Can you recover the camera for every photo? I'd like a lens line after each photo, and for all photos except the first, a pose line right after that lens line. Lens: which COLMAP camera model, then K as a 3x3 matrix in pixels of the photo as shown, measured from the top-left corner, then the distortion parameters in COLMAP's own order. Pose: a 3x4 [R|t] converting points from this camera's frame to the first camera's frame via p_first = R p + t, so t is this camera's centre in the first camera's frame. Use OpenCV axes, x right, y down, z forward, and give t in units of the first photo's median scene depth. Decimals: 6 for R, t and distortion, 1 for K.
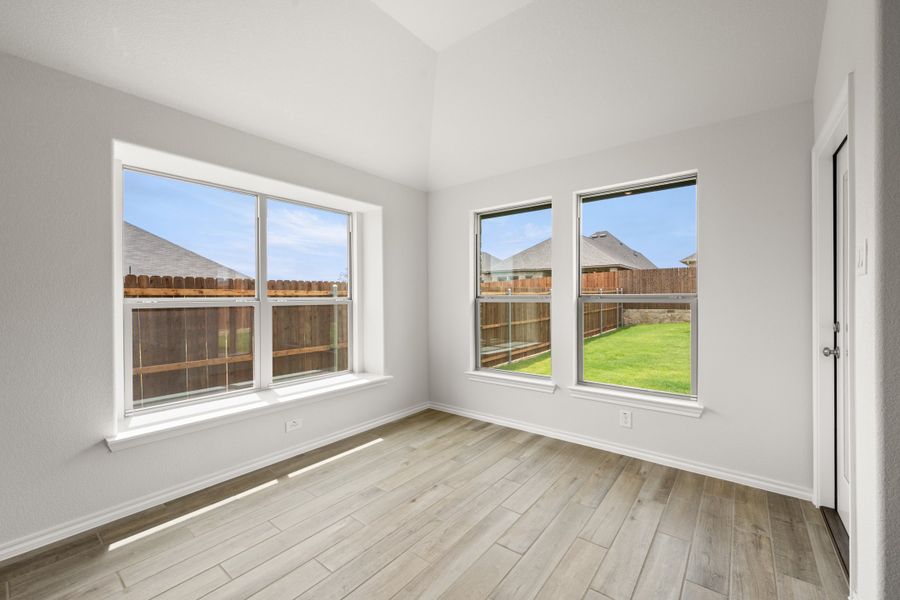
lens RADIAL K [[354.3, 0, 450.0], [0, 354.3, 300.0], [0, 0, 1]] dist [0.000460, 0.000091]
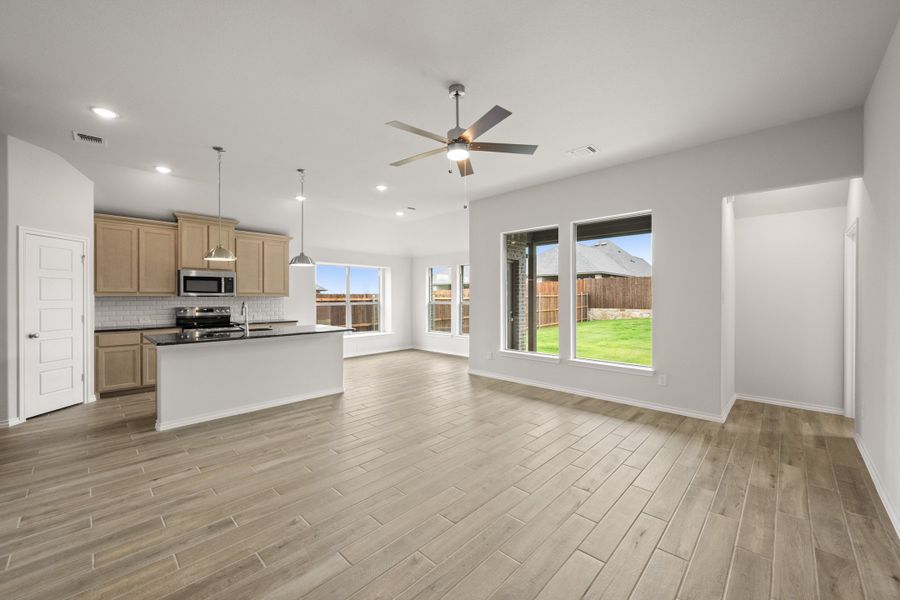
lens RADIAL K [[354.3, 0, 450.0], [0, 354.3, 300.0], [0, 0, 1]] dist [0.000460, 0.000091]
pose [[0.995660, 0.001010, -0.093055, 0.360844], [-0.001138, 0.999998, -0.001325, -0.013091], [0.093054, 0.001425, 0.995660, -1.168629]]
